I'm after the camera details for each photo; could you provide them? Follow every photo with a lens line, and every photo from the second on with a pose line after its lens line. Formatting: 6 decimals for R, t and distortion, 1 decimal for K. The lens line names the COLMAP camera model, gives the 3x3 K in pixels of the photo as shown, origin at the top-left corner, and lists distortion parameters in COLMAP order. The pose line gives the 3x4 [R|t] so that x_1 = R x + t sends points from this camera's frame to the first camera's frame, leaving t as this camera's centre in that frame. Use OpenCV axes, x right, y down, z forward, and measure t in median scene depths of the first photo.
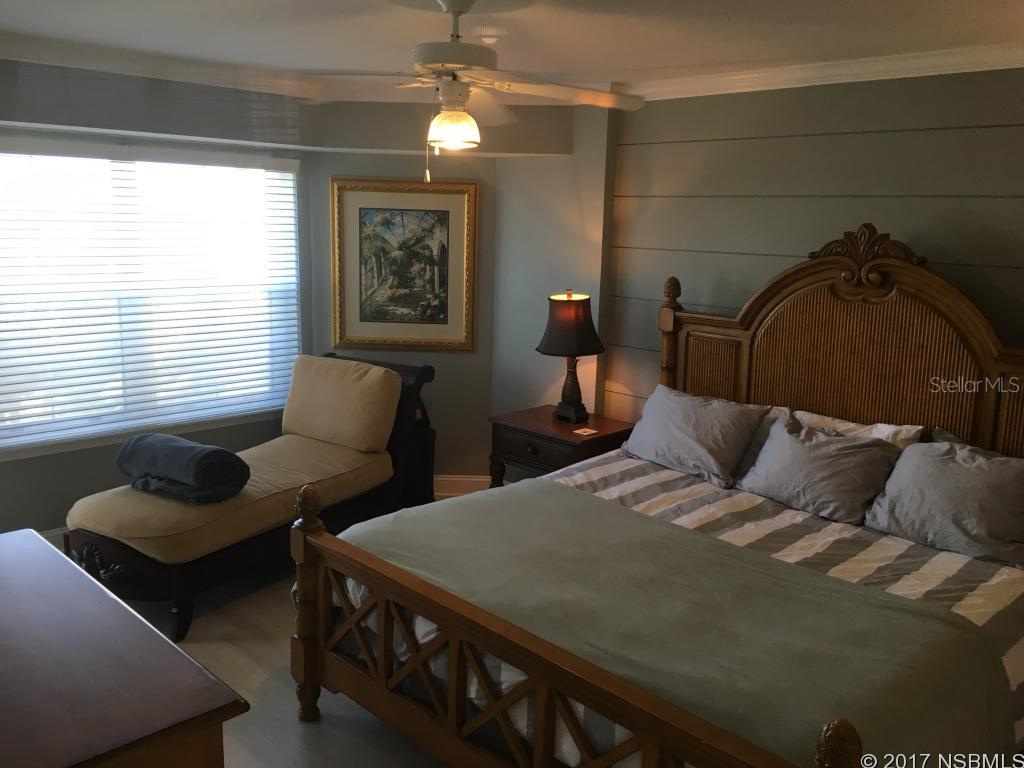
lens RADIAL K [[882.6, 0, 512.0], [0, 882.6, 384.0], [0, 0, 1]] dist [0.077177, -0.105454]
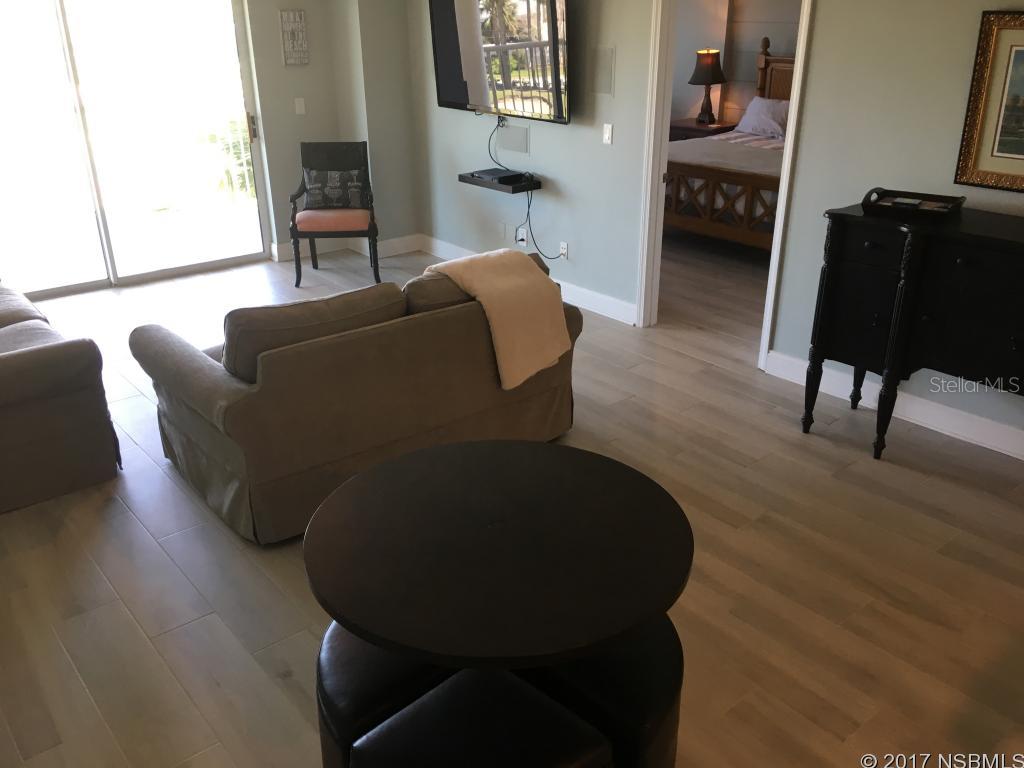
lens RADIAL K [[882.6, 0, 512.0], [0, 882.6, 384.0], [0, 0, 1]] dist [0.077177, -0.105454]
pose [[0.996113, 0.007007, -0.087810, -0.187804], [0.012452, 0.975620, 0.219115, 0.178267], [0.087204, -0.219357, 0.971740, -1.075446]]
